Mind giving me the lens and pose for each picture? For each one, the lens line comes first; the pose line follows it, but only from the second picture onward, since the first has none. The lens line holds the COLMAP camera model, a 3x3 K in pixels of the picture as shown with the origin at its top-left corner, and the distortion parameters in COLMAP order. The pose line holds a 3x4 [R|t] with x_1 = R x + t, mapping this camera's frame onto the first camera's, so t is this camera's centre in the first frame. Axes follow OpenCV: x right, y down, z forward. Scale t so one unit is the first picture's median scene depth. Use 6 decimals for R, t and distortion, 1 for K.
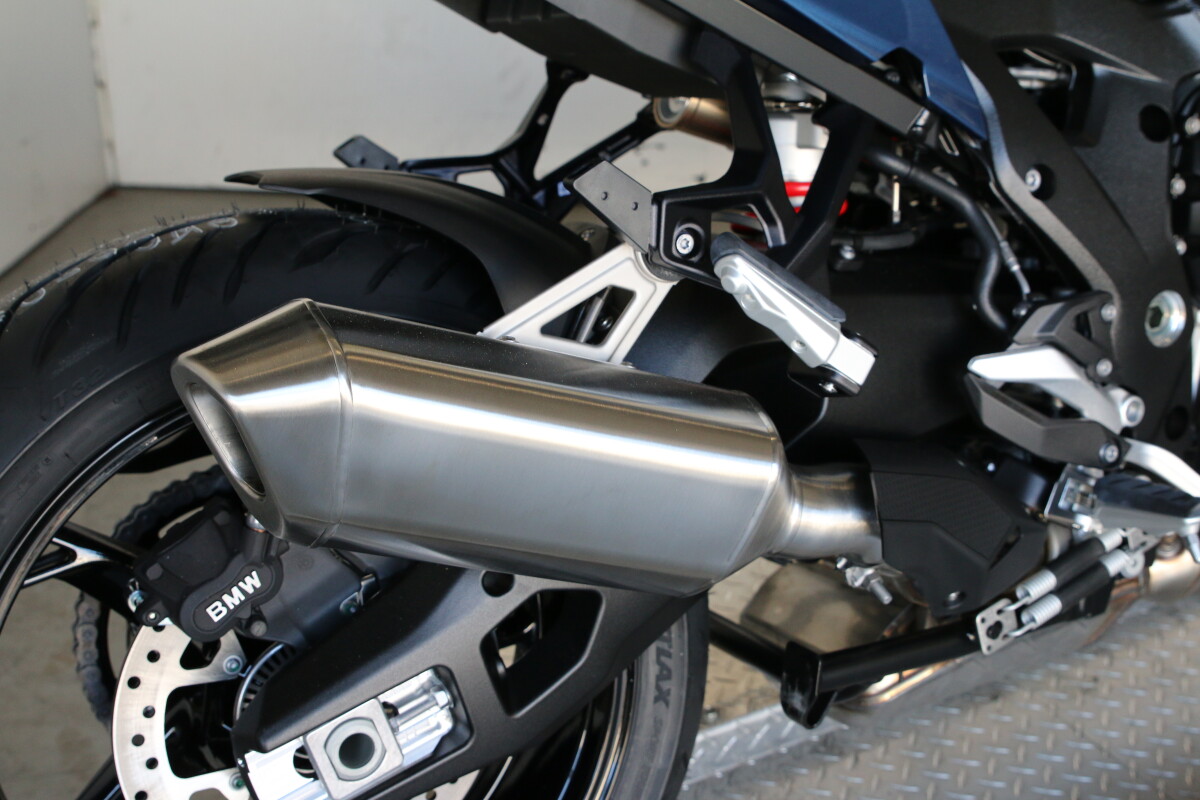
lens RADIAL K [[1720.2, 0, 603.3], [0, 1720.2, 405.7], [0, 0, 1]] dist [-0.104326, 0.000000]
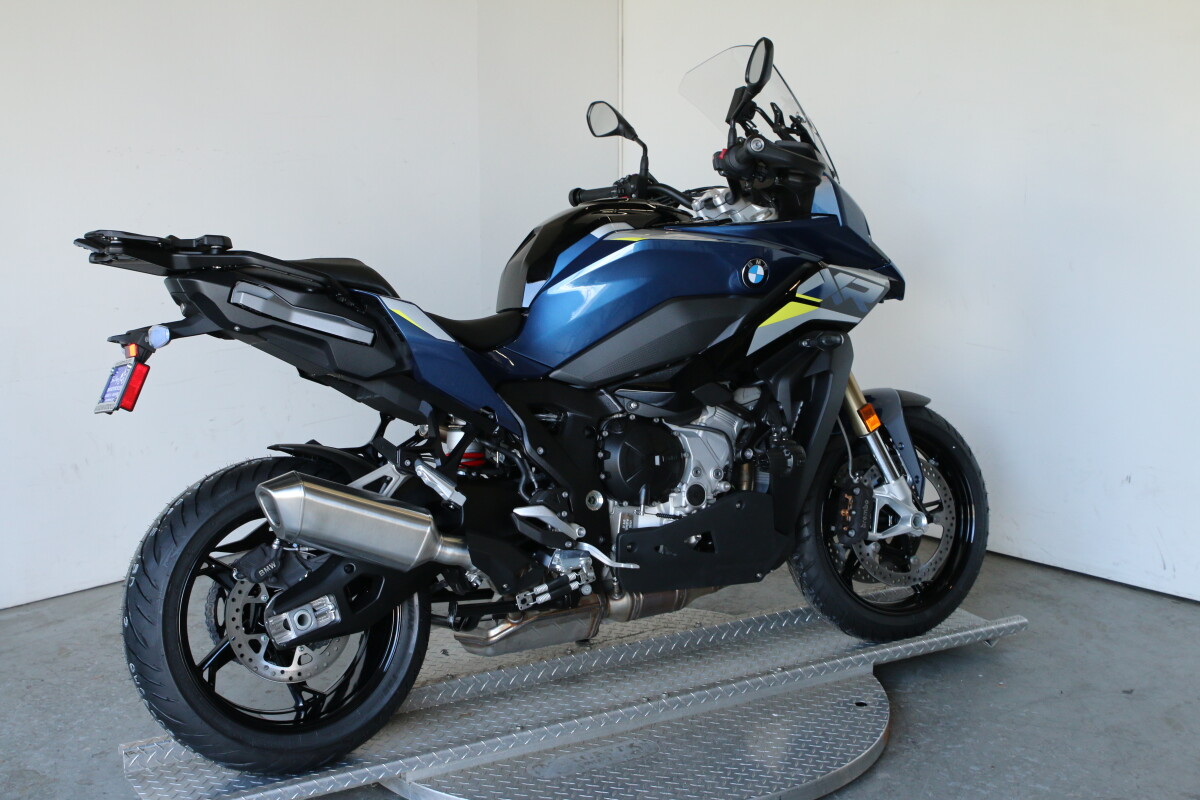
lens RADIAL K [[1720.6, 0, 593.8], [0, 1720.6, 399.9], [0, 0, 1]] dist [-0.057944, 0.000000]
pose [[0.999957, -0.000442, 0.009211, 0.357947], [0.002518, 0.973982, -0.226612, 0.512851], [-0.008871, 0.226626, 0.973942, -2.152708]]
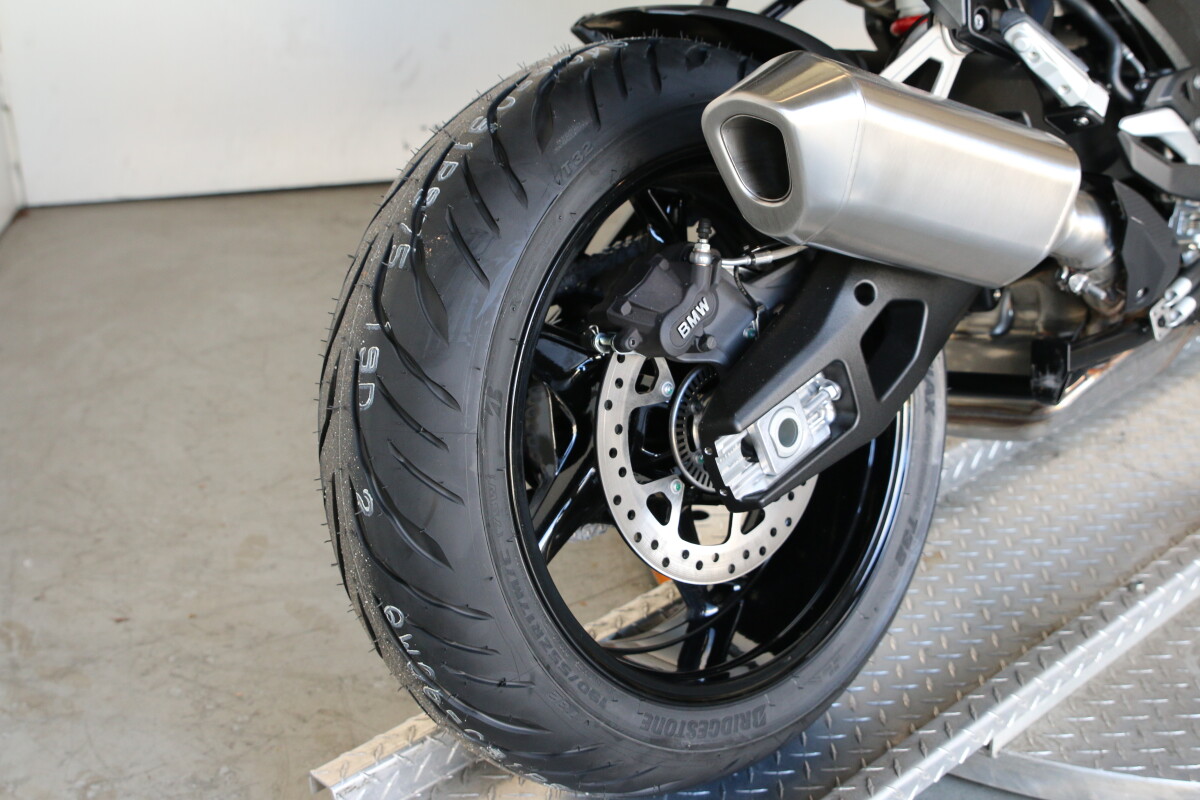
lens RADIAL K [[1720.6, 0, 606.6], [0, 1720.6, 399.8], [0, 0, 1]] dist [-0.057944, 0.000000]
pose [[0.969476, -0.126235, 0.210191, -0.529476], [0.135183, 0.990405, -0.028698, 0.190097], [-0.204551, 0.056236, 0.977239, -0.232311]]
